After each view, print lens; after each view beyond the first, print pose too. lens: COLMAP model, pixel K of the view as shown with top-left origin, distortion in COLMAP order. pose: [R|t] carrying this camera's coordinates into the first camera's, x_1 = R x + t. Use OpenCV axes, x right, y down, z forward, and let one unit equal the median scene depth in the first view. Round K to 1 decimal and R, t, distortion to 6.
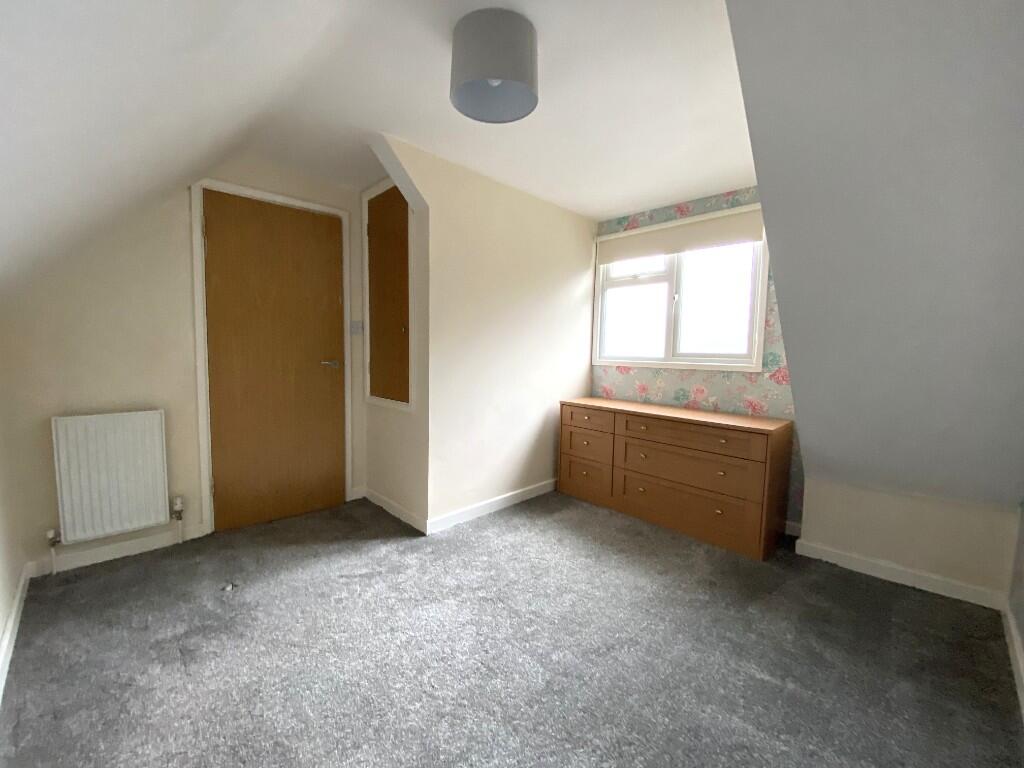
lens RADIAL K [[410.1, 0, 512.0], [0, 410.1, 384.0], [0, 0, 1]] dist [-0.000360, -0.000005]
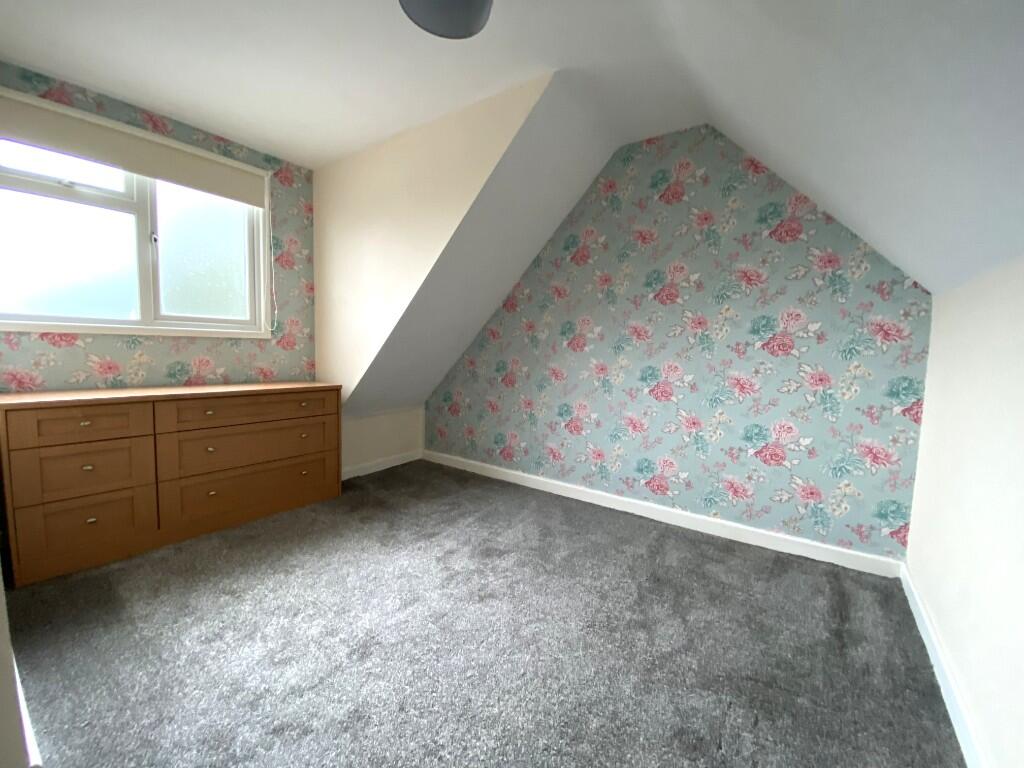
lens RADIAL K [[419.9, 0, 512.0], [0, 419.9, 384.0], [0, 0, 1]] dist [-0.017946, -0.000157]
pose [[-0.182272, -0.108569, 0.977236, -0.485116], [0.051008, 0.991503, 0.119668, -0.008992], [-0.981924, 0.071659, -0.175185, 0.529425]]
